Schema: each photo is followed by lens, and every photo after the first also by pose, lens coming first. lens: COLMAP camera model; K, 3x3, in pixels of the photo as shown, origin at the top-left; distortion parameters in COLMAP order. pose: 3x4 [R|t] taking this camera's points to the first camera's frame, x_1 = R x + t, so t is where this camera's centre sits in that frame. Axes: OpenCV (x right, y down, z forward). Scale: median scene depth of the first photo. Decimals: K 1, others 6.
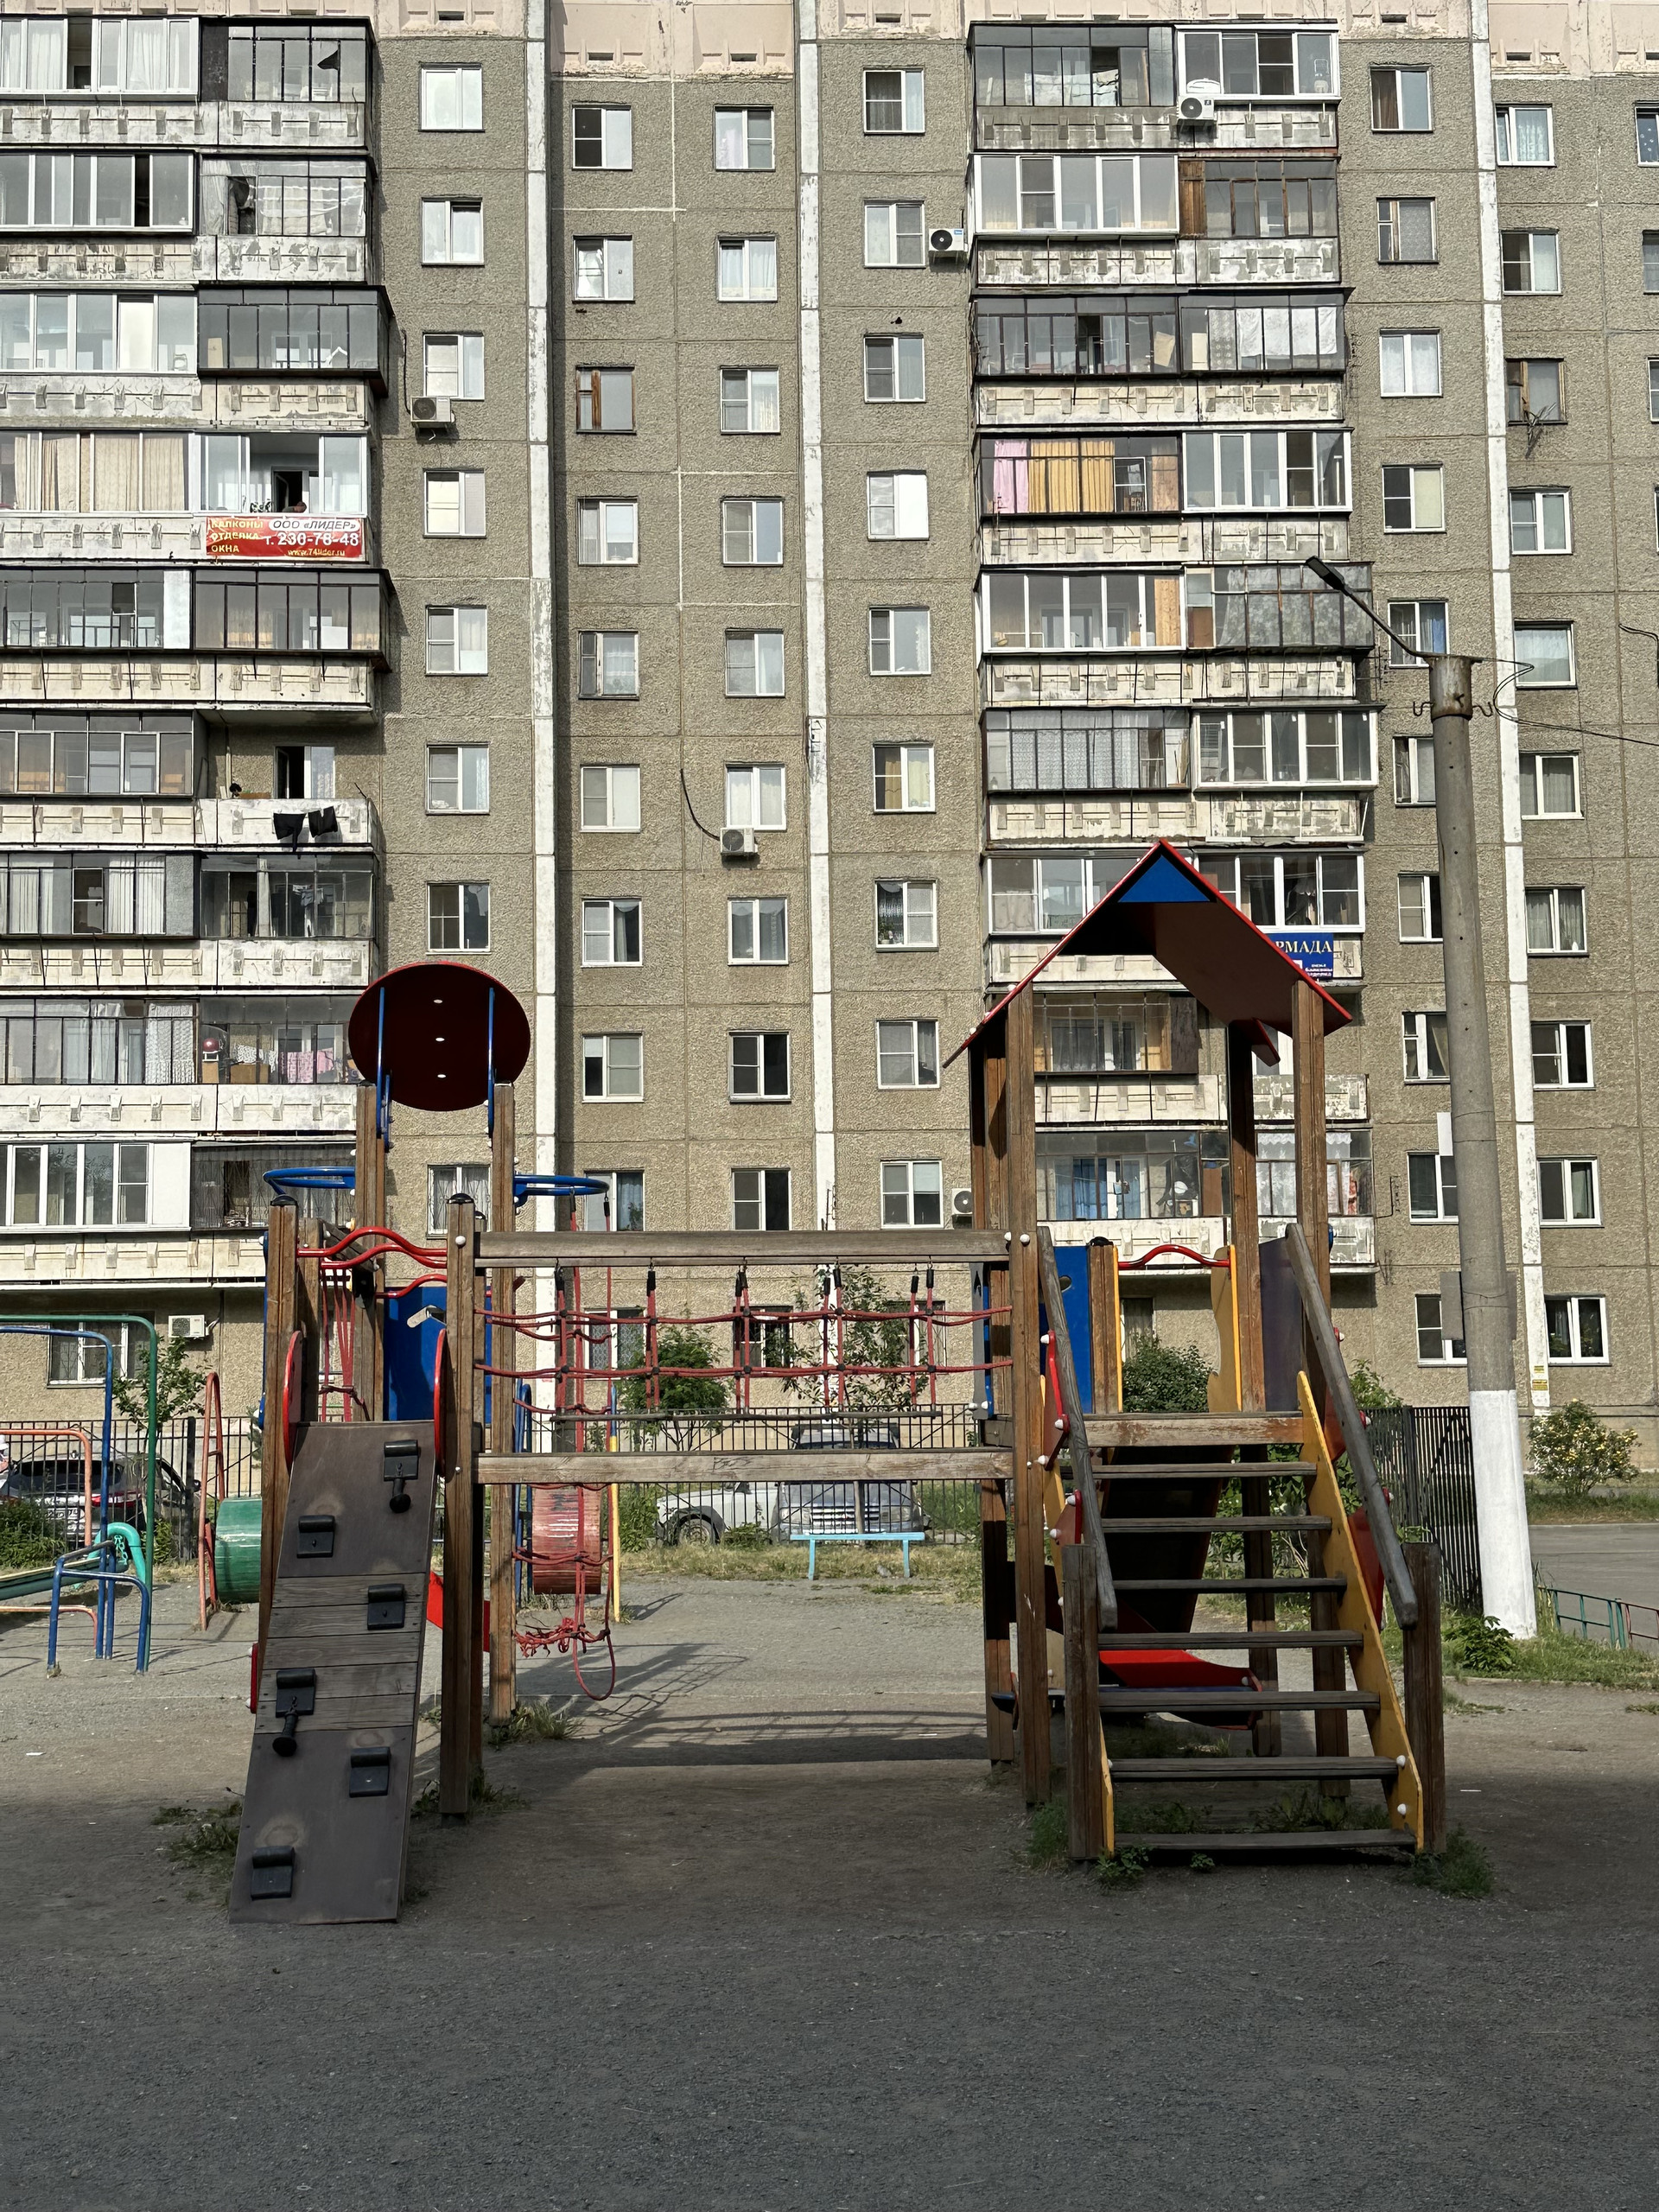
lens RADIAL K [[2573.2, 0, 816.2], [0, 2573.2, 1109.6], [0, 0, 1]] dist [0.108725, 0.000000]
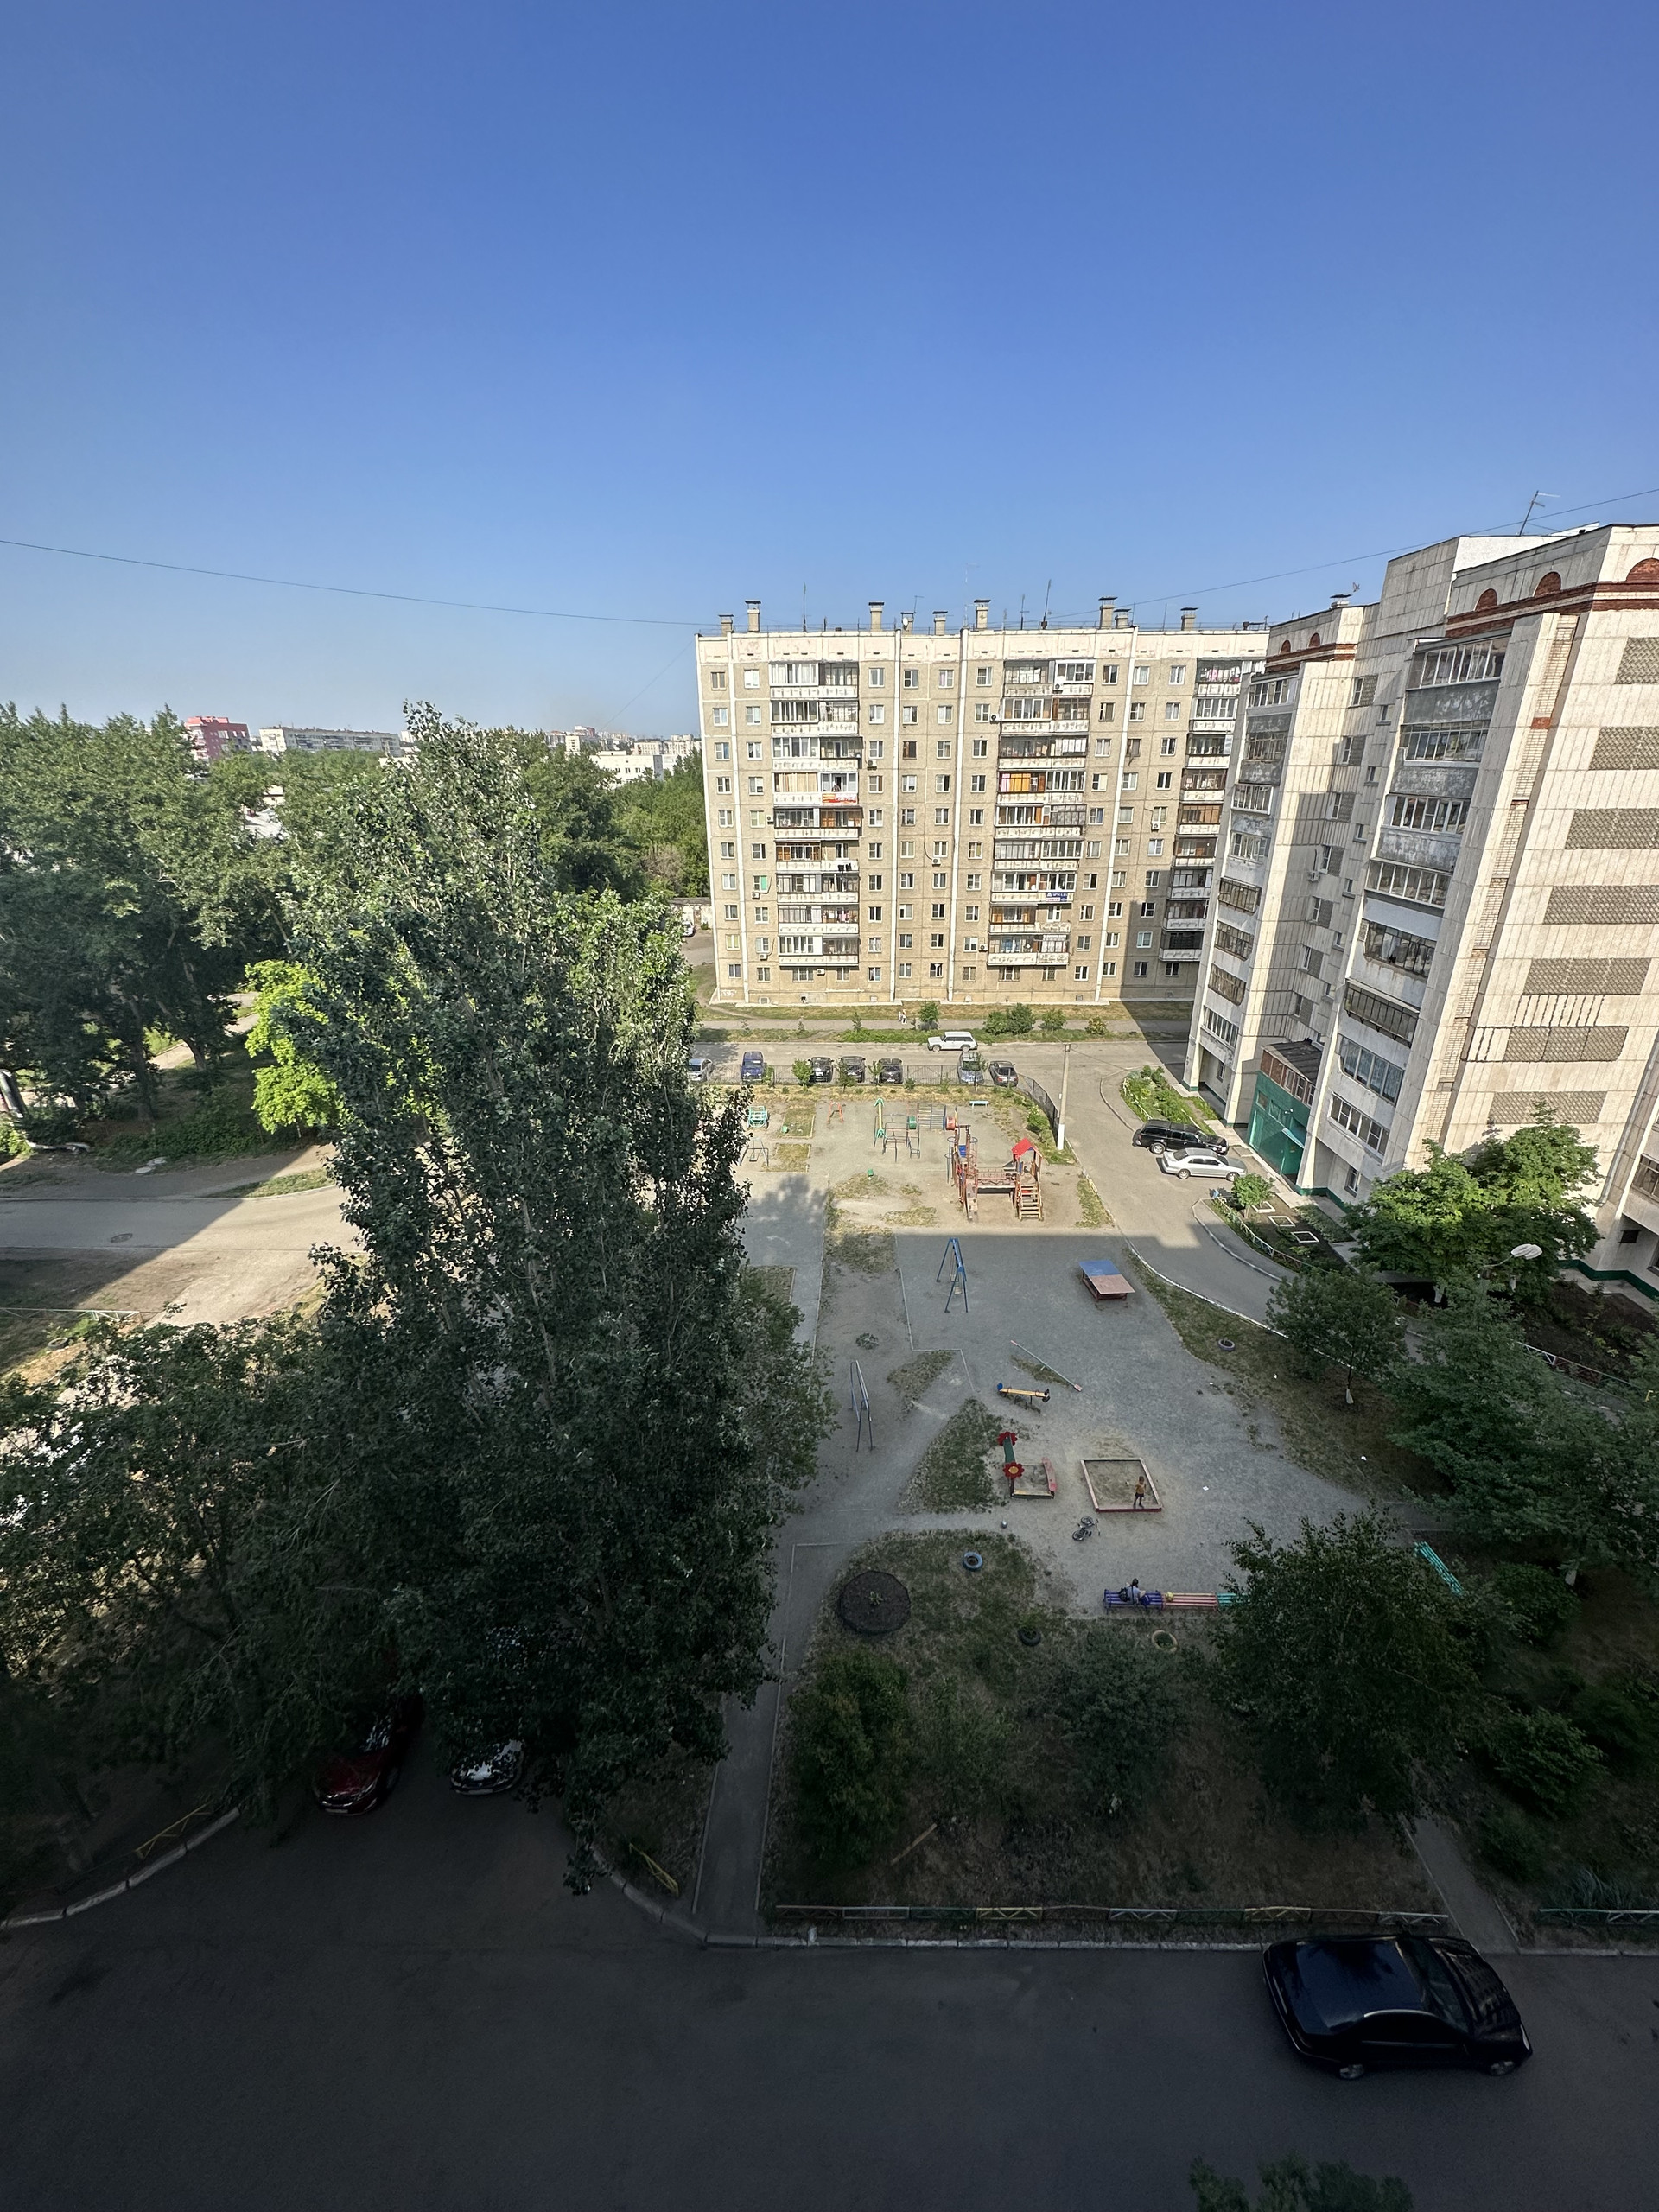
lens RADIAL K [[885.3, 0, 835.9], [0, 885.3, 1115.5], [0, 0, 1]] dist [-0.004265, 0.002209]
pose [[0.998736, 0.025440, -0.043349, -0.130334], [-0.001518, 0.877328, 0.479889, -0.466938], [0.050240, -0.479216, 0.876258, -0.575539]]
